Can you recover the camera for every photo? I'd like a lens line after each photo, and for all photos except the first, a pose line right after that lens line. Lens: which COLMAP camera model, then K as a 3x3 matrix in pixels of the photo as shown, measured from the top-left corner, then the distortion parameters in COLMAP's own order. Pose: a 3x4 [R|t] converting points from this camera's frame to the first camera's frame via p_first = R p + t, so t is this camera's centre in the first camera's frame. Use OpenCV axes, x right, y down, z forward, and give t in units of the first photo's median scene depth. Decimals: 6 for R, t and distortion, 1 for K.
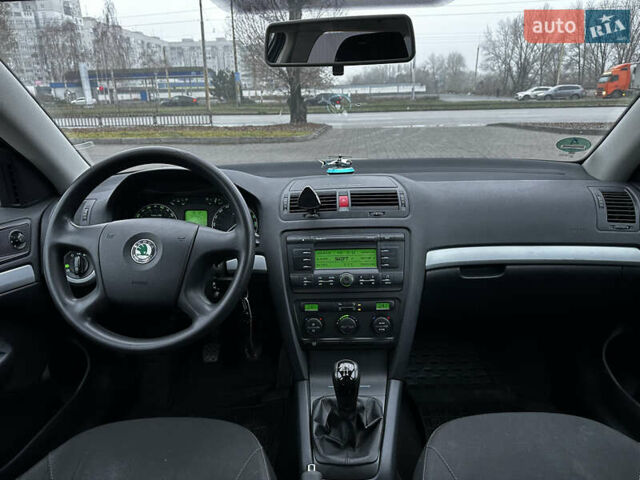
lens RADIAL K [[1593.1, 0, 320.0], [0, 1593.1, 240.0], [0, 0, 1]] dist [-0.130912, -0.526165]
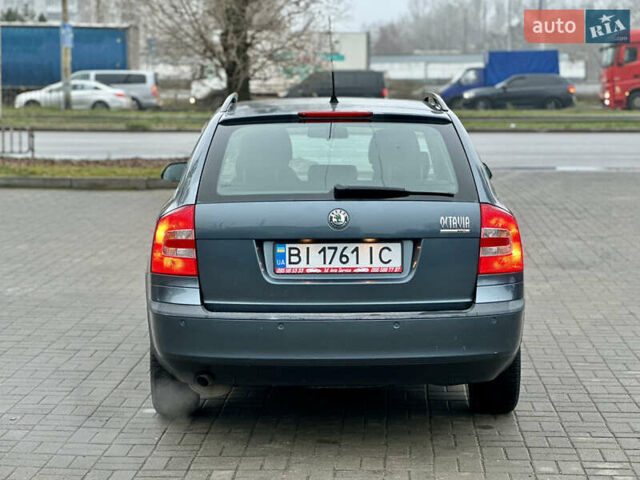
lens RADIAL K [[1593.1, 0, 320.0], [0, 1593.1, 240.0], [0, 0, 1]] dist [-0.130912, -0.526165]
pose [[0.999526, 0.026684, 0.015341, 0.002969], [-0.026372, 0.999449, -0.020134, -0.042861], [-0.015870, 0.019720, 0.999680, 0.573943]]
